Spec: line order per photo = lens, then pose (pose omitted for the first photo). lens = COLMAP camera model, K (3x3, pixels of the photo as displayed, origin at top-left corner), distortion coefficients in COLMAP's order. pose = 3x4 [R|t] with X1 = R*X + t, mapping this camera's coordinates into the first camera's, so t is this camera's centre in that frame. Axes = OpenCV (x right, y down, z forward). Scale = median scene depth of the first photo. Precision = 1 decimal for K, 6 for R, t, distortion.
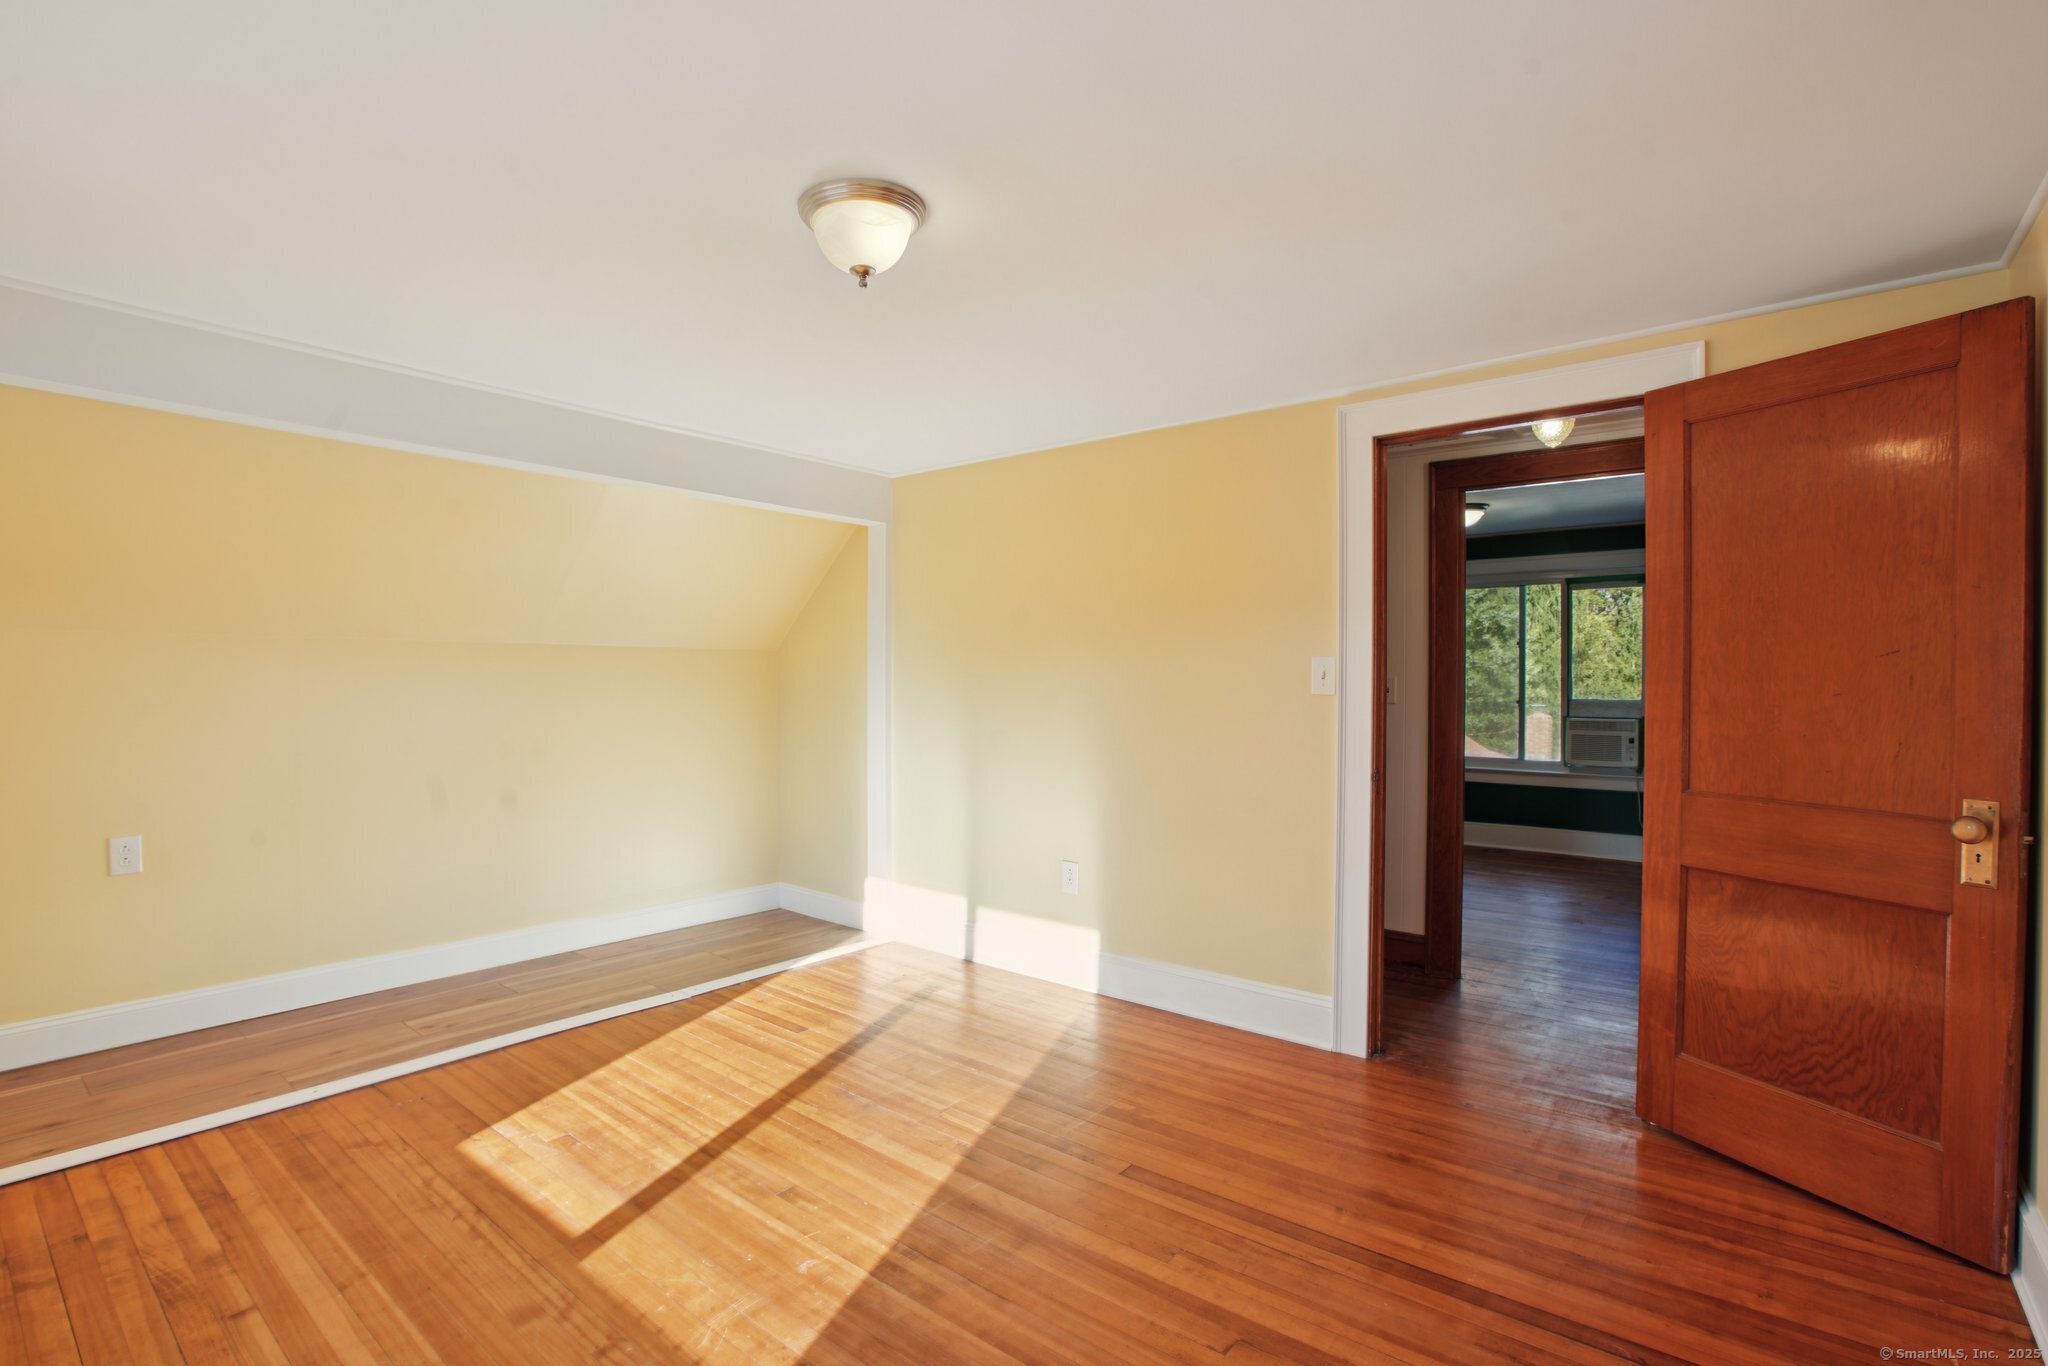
lens RADIAL K [[950.5, 0, 1018.7], [0, 950.5, 654.6], [0, 0, 1]] dist [-0.014462, 0.000342]
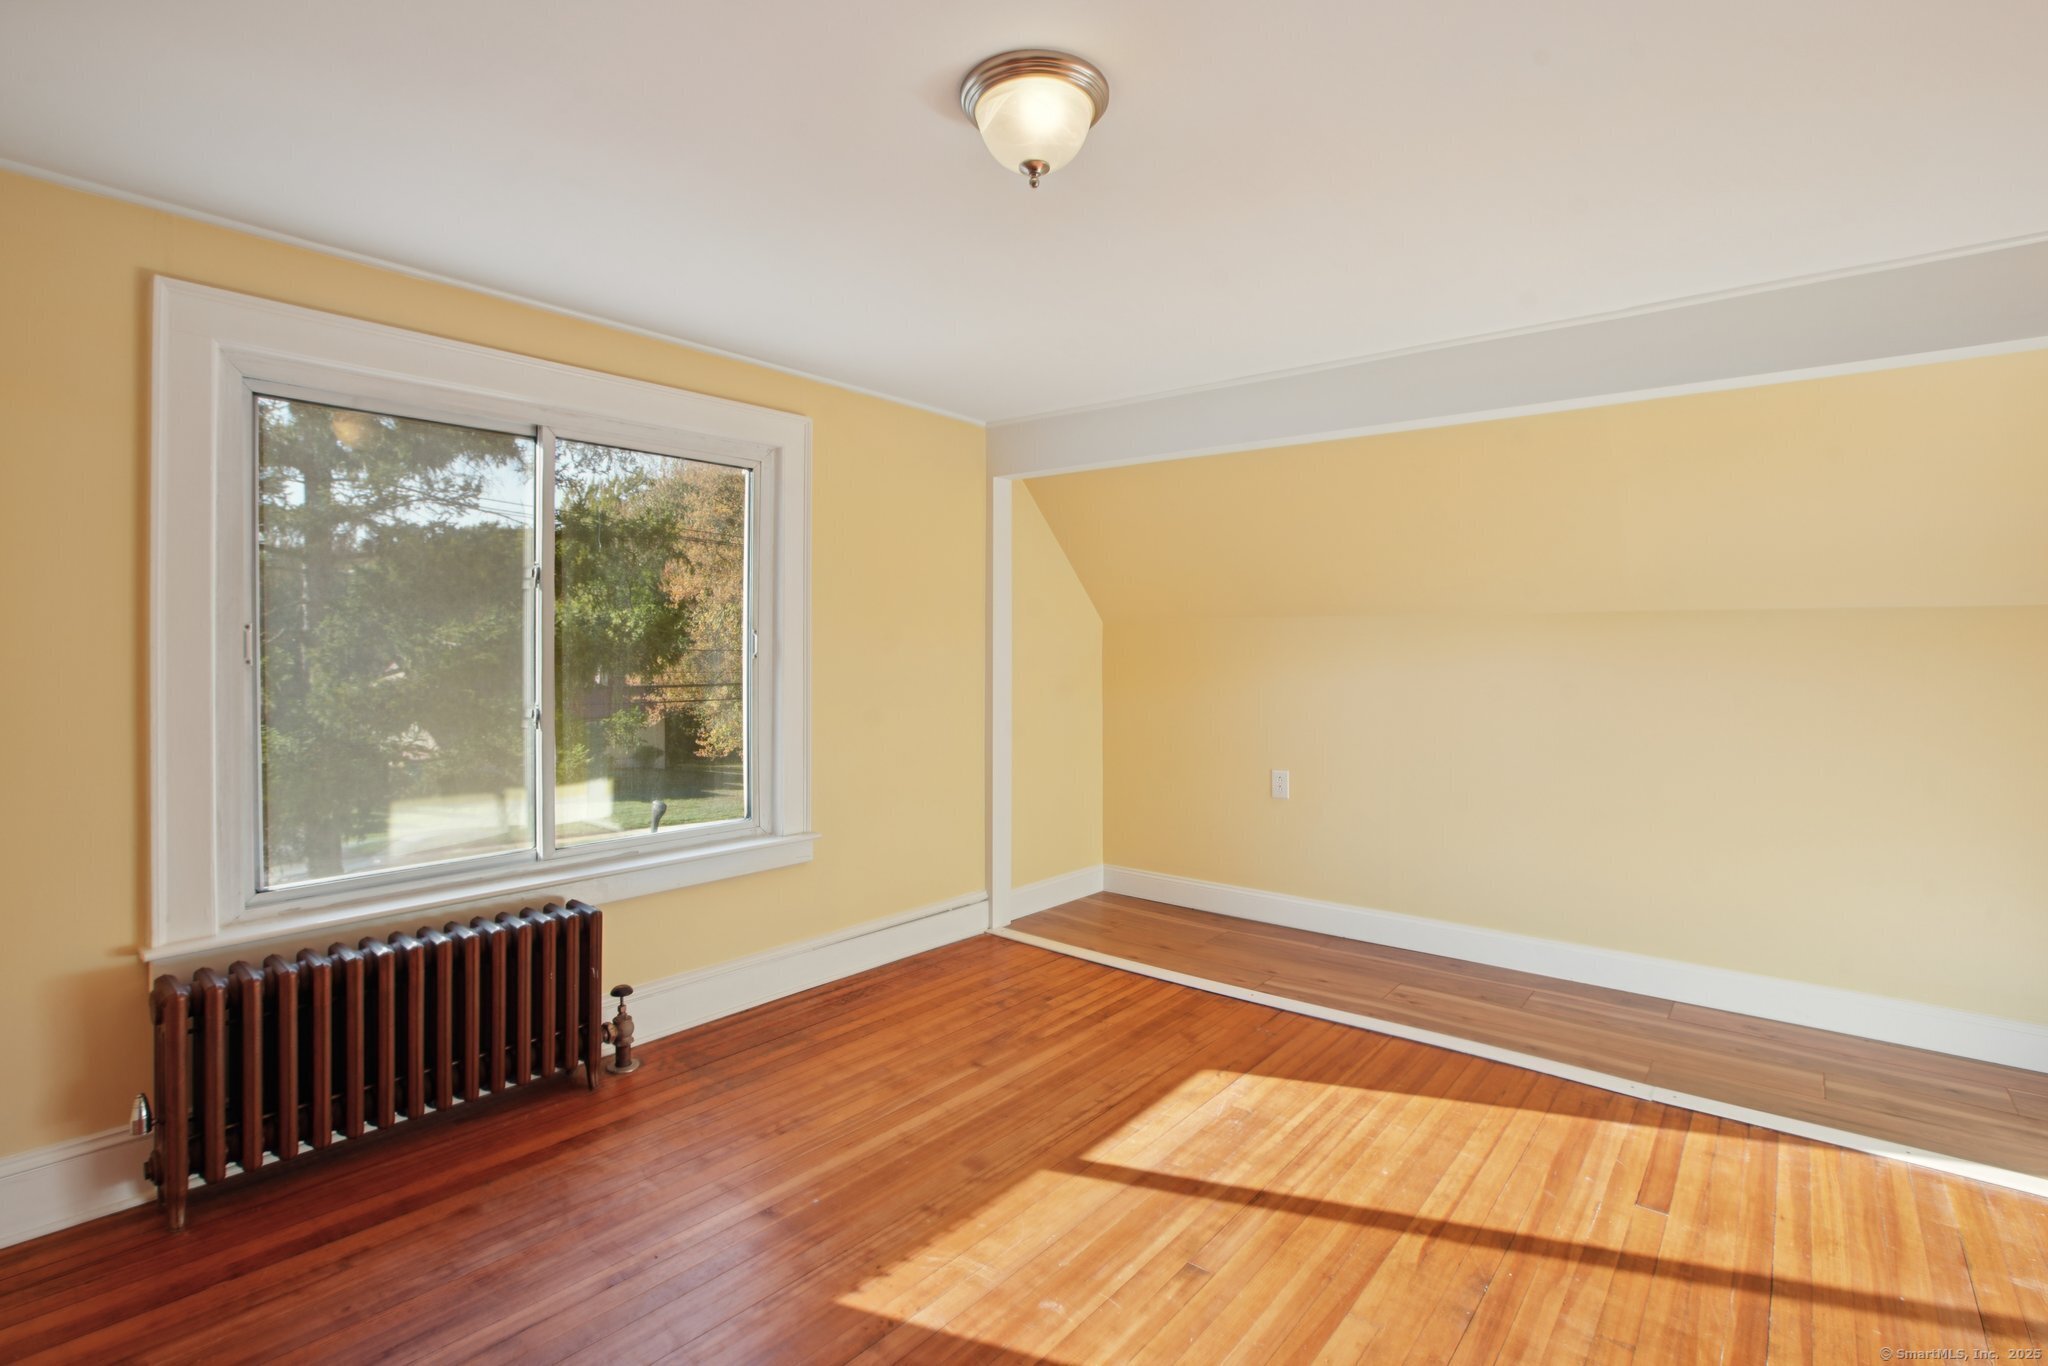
lens RADIAL K [[987.3, 0, 1024.0], [0, 987.3, 683.0], [0, 0, 1]] dist [-0.060352, 0.022293]
pose [[-0.002543, 0.029413, -0.999564, 0.488106], [0.017682, 0.999412, 0.029364, 0.027615], [0.999840, -0.017599, -0.003062, 0.726709]]
